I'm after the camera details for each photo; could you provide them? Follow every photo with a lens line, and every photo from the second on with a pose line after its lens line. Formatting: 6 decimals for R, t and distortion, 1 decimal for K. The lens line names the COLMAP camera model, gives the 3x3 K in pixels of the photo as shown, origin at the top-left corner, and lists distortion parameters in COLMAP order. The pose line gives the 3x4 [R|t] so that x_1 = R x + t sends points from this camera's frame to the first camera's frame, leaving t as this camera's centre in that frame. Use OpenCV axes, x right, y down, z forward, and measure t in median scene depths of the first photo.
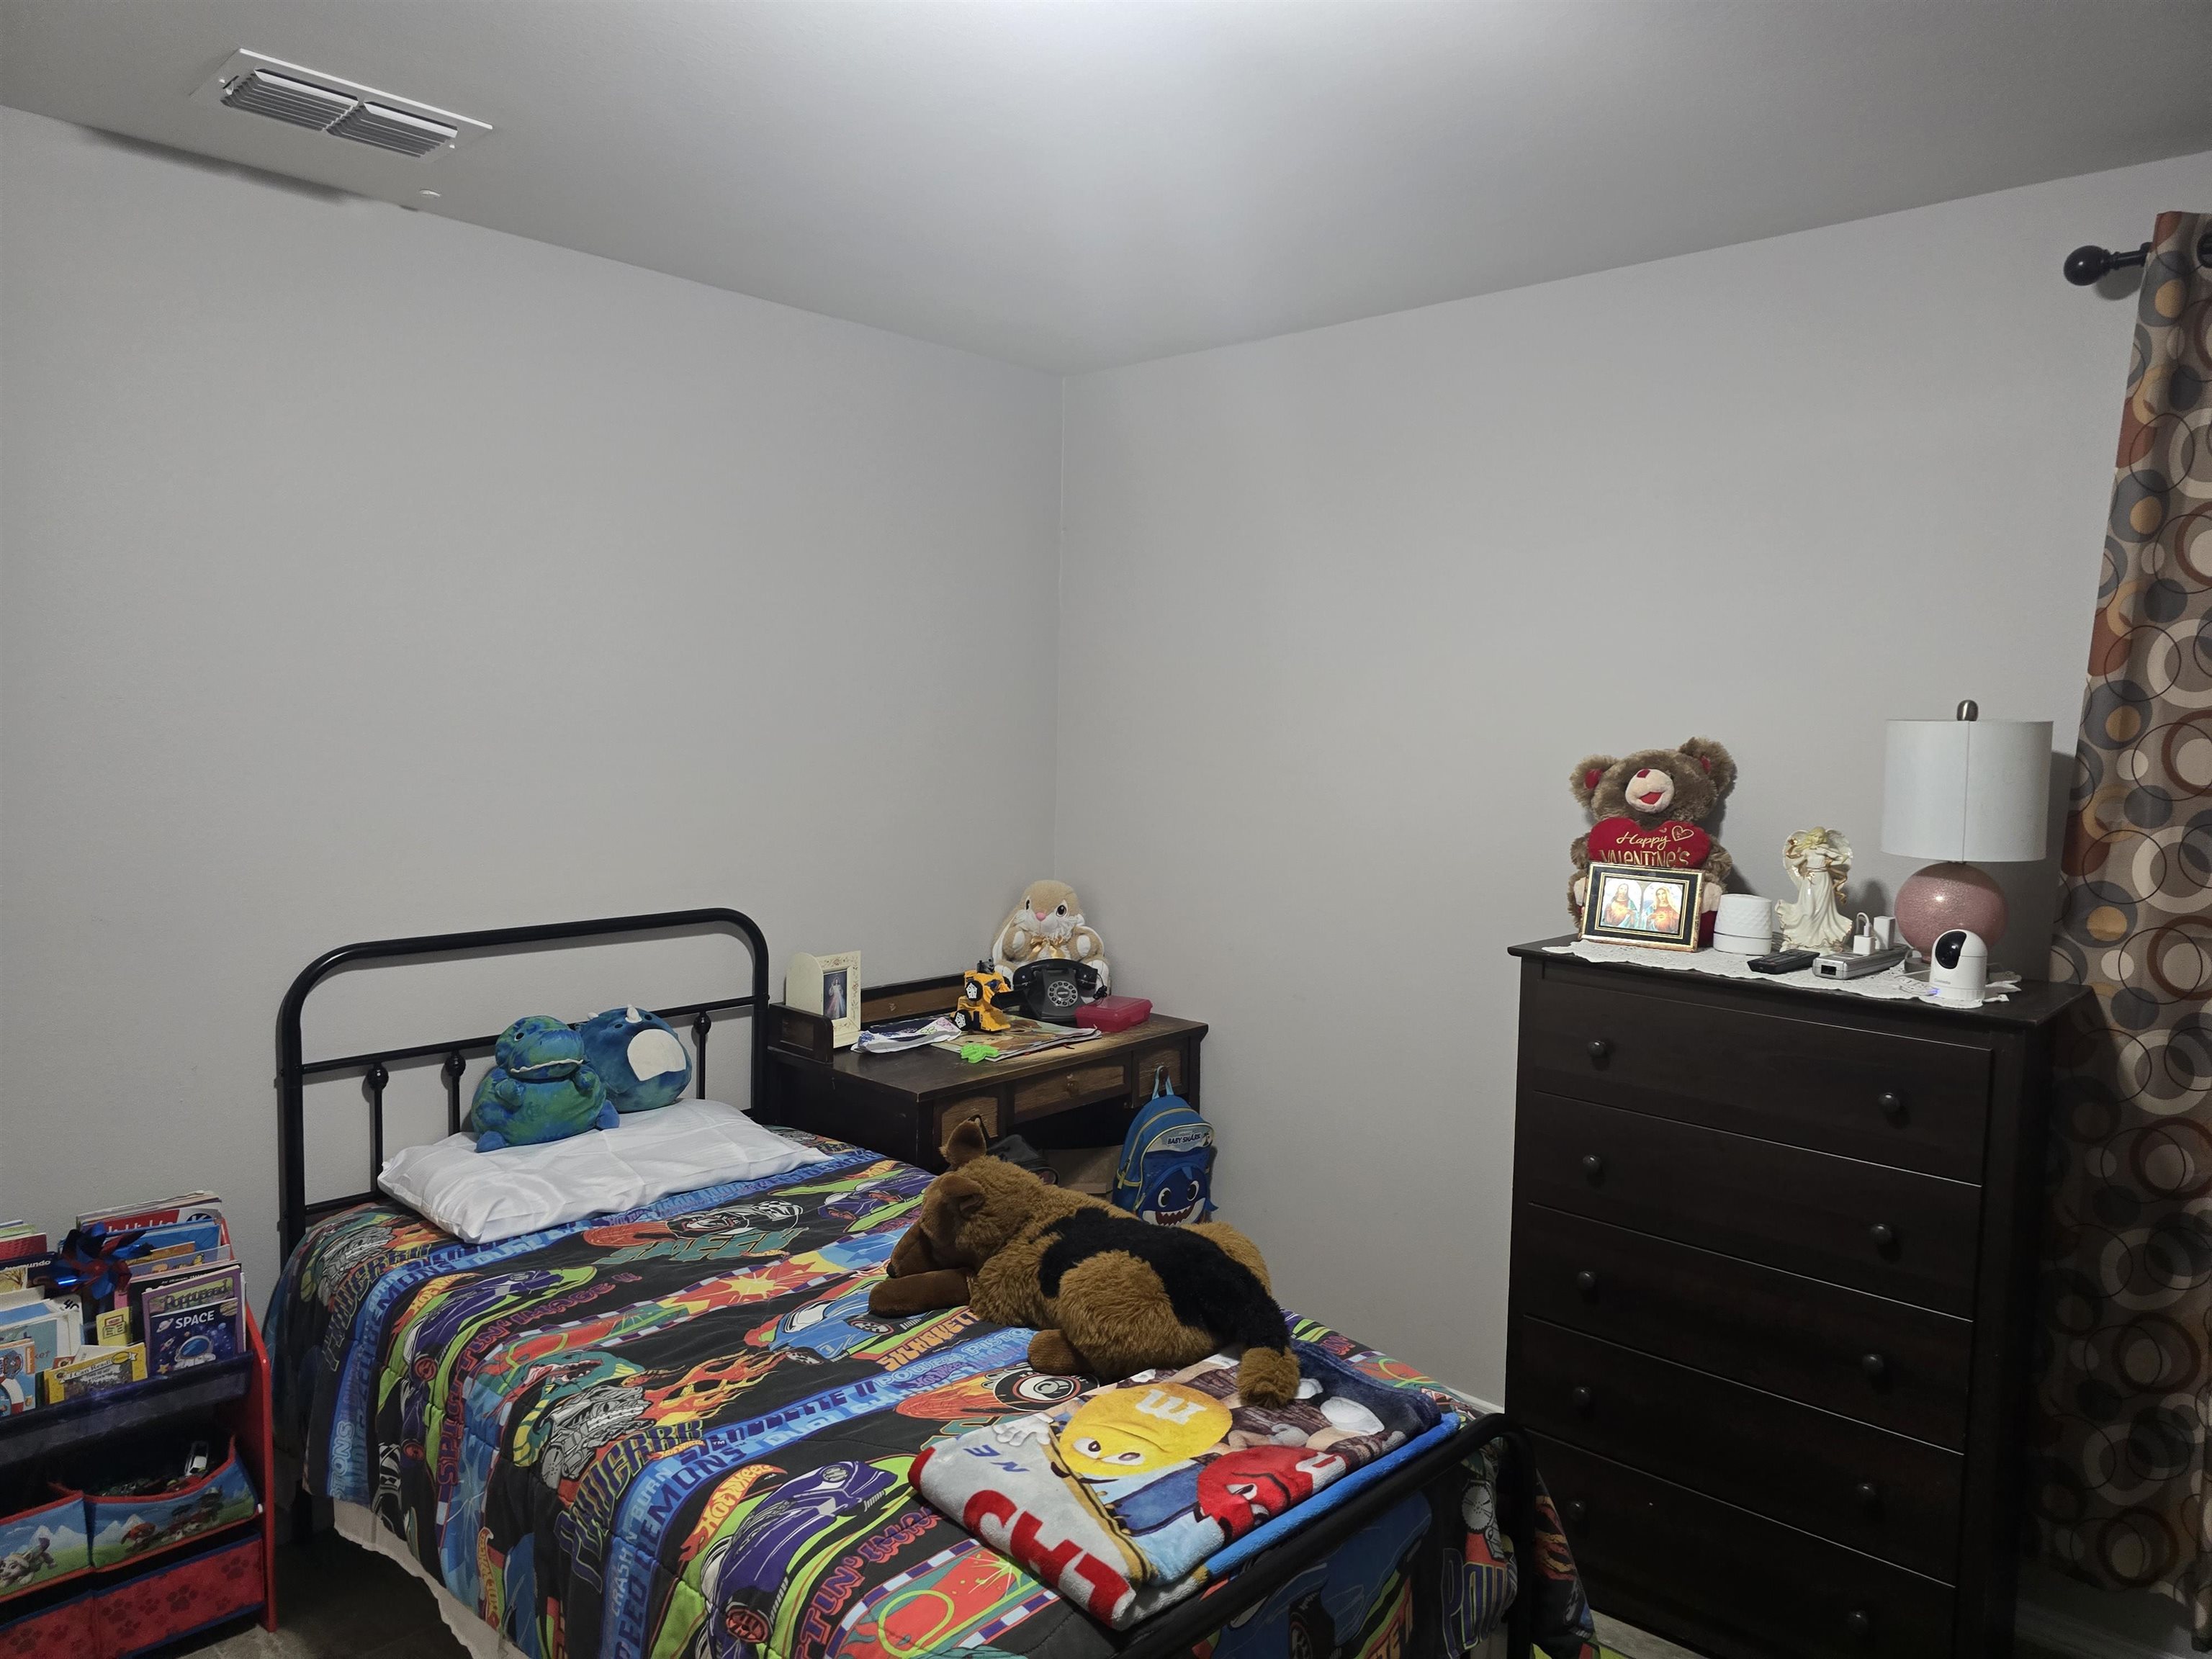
lens RADIAL K [[1491.1, 0, 1128.2], [0, 1491.1, 805.6], [0, 0, 1]] dist [0.050367, -0.045072]
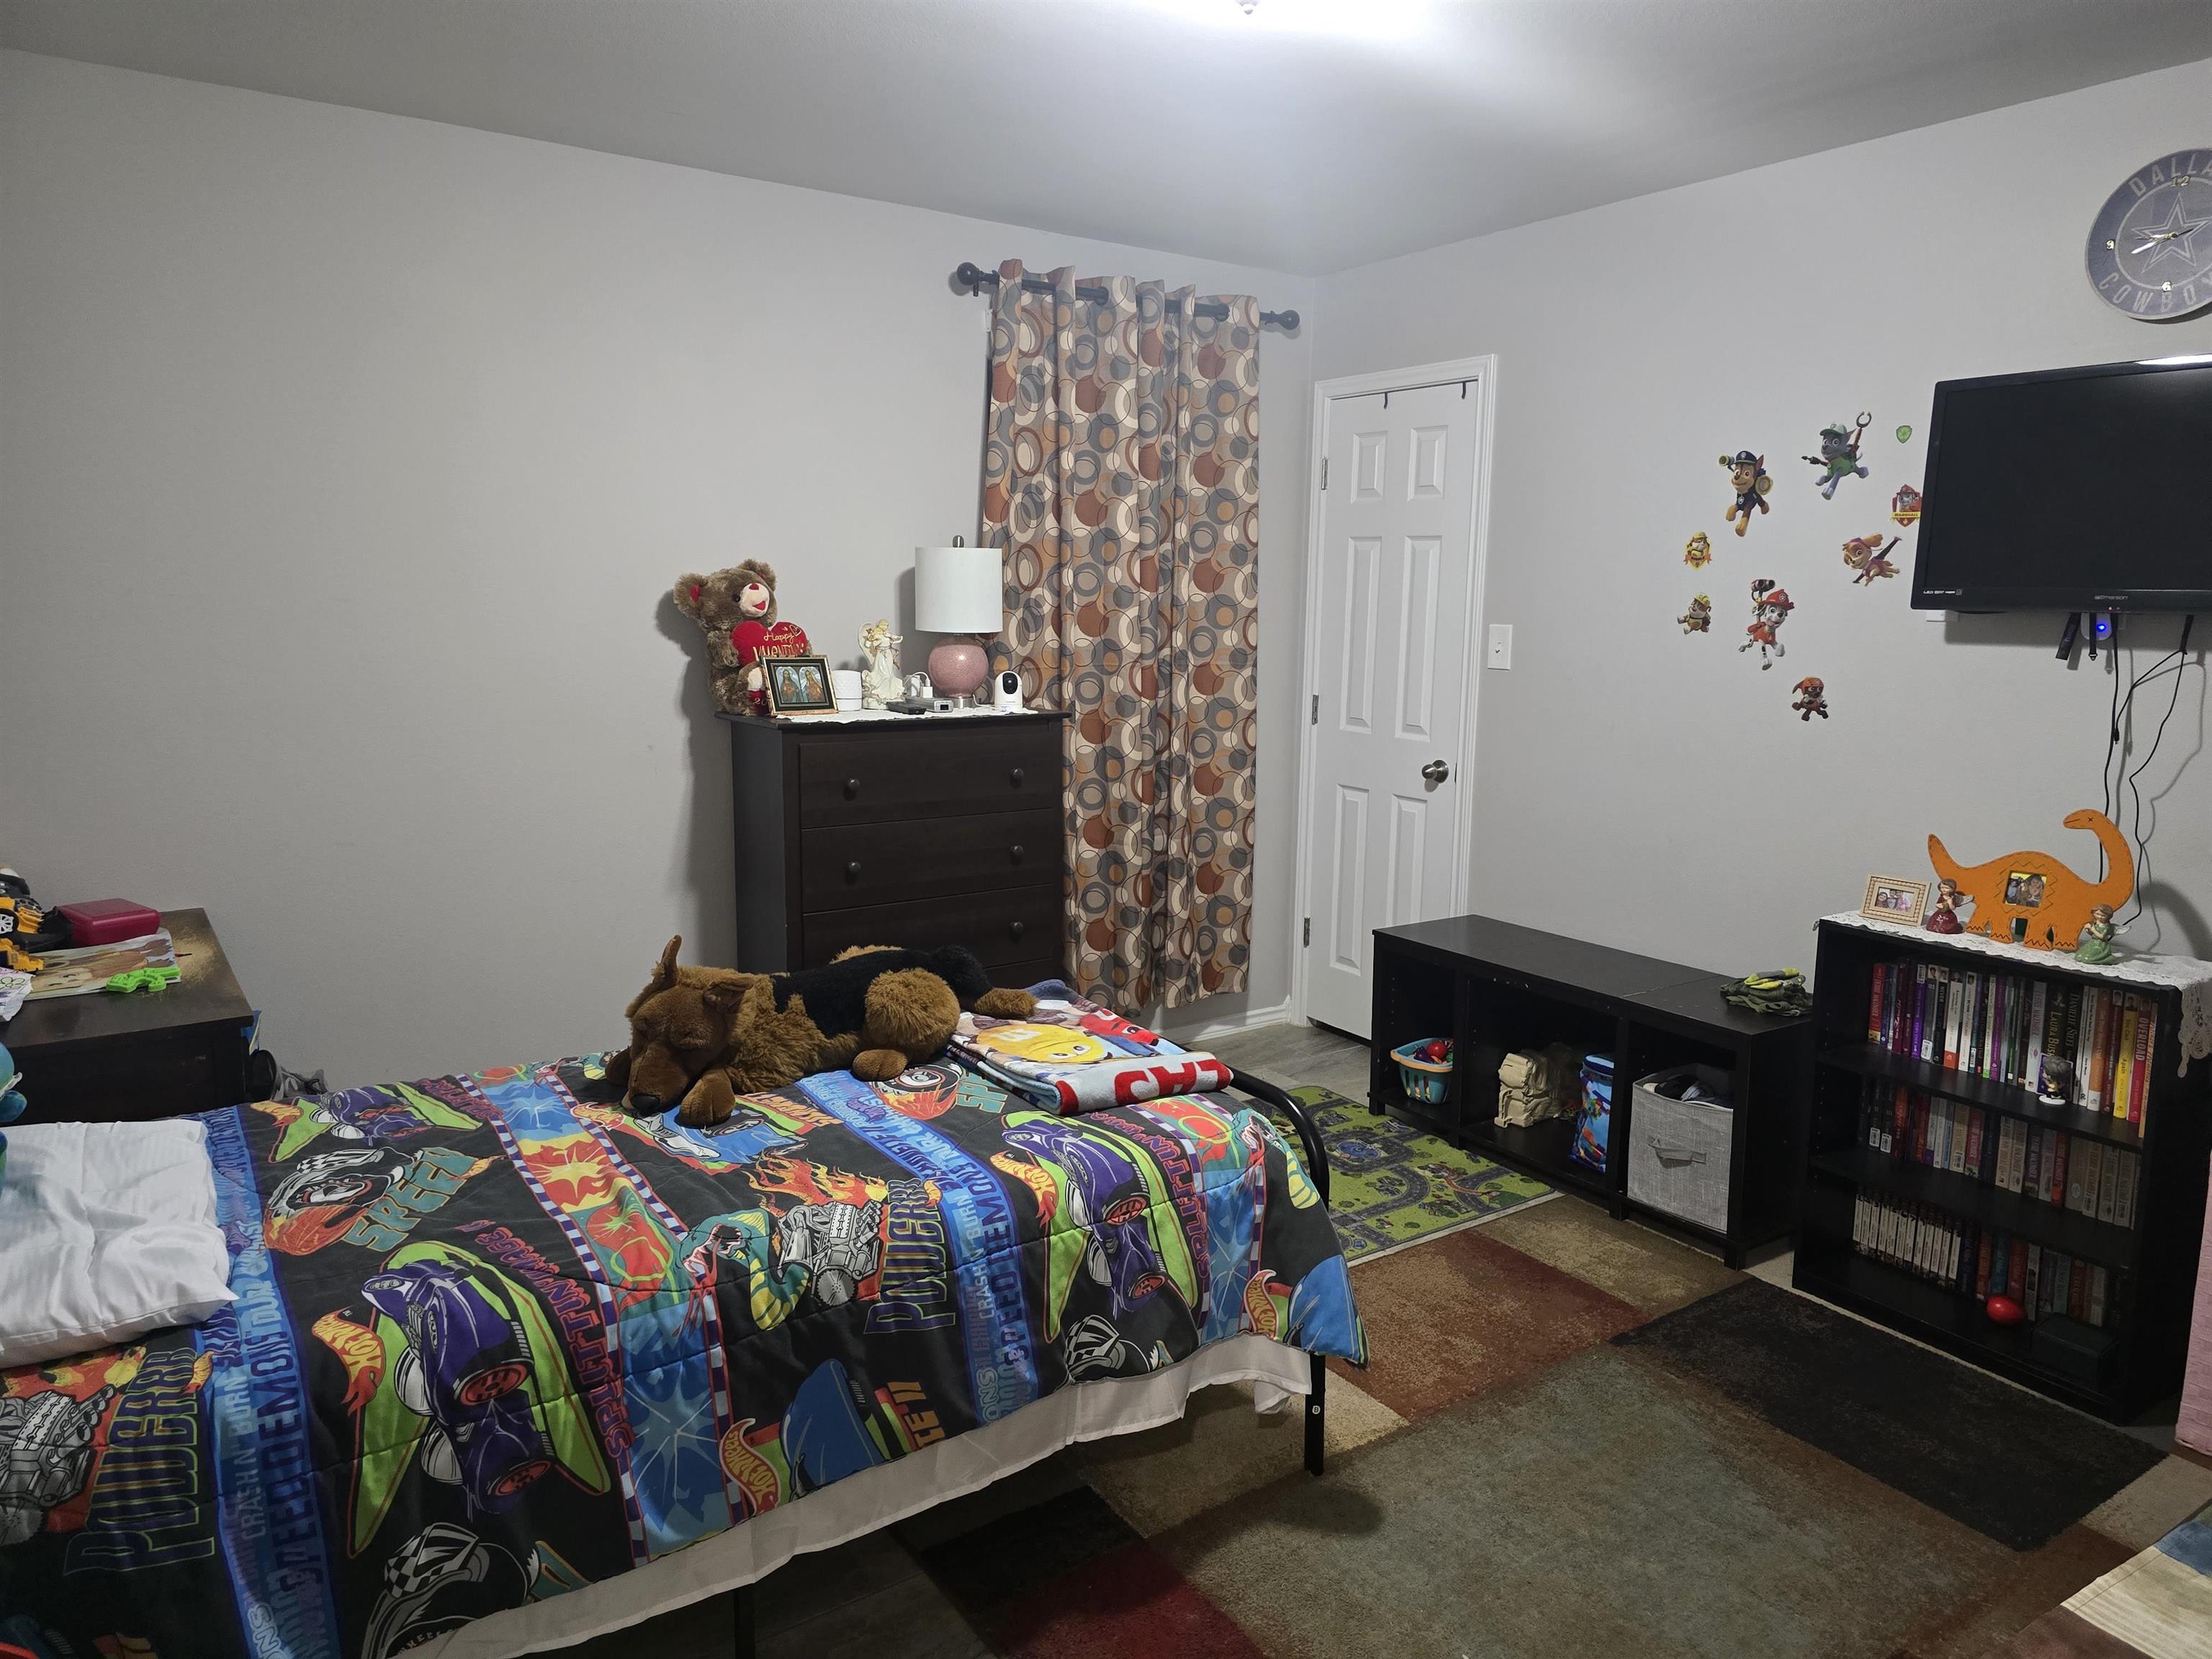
lens RADIAL K [[1491.1, 0, 1128.2], [0, 1491.1, 805.6], [0, 0, 1]] dist [0.050367, -0.045072]
pose [[0.198441, -0.153790, 0.967972, -1.119517], [0.061129, 0.987632, 0.144382, -0.003406], [-0.978205, 0.030519, 0.205388, 0.538499]]
